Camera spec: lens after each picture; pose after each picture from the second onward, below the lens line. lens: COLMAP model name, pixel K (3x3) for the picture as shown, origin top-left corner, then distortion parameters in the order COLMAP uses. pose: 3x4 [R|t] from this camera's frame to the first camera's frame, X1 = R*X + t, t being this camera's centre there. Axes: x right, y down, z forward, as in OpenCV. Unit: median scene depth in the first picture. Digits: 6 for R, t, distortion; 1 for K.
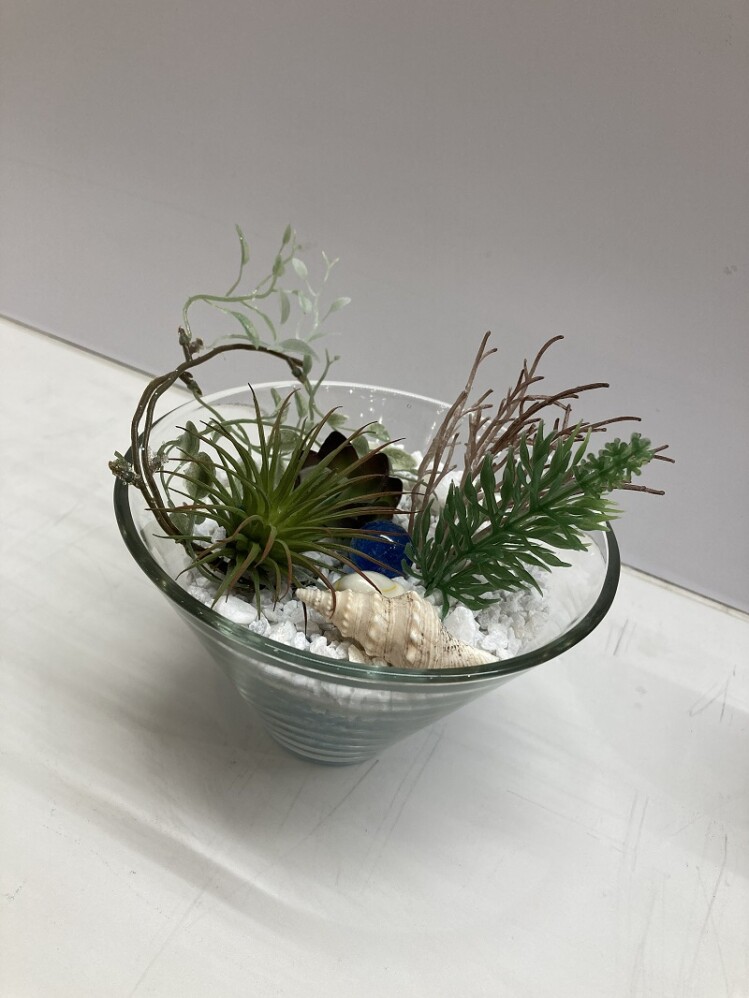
lens RADIAL K [[806.9, 0, 381.0], [0, 806.9, 500.0], [0, 0, 1]] dist [0.008404, -0.008920]
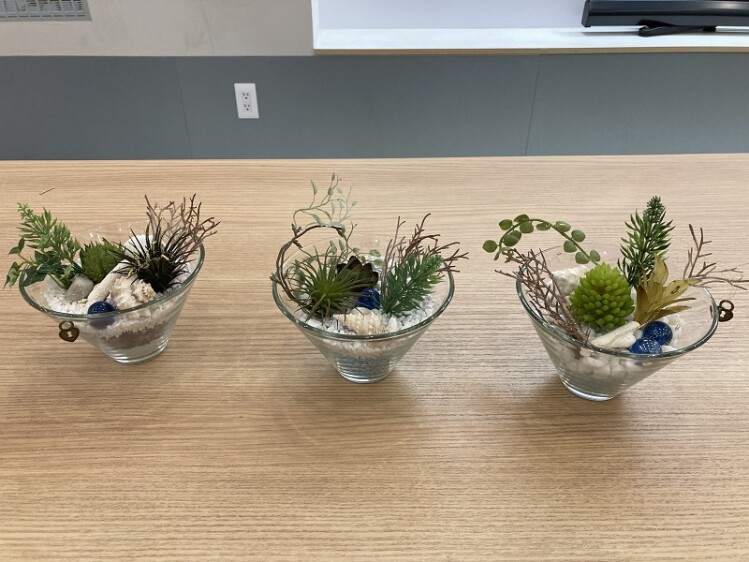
lens RADIAL K [[605.6, 0, 372.3], [0, 605.6, 281.6], [0, 0, 1]] dist [0.008404, -0.008920]
pose [[0.978821, -0.083340, -0.186989, 0.395849], [0.084040, 0.996454, -0.004193, 0.011116], [0.186675, -0.011610, 0.982353, -0.992707]]
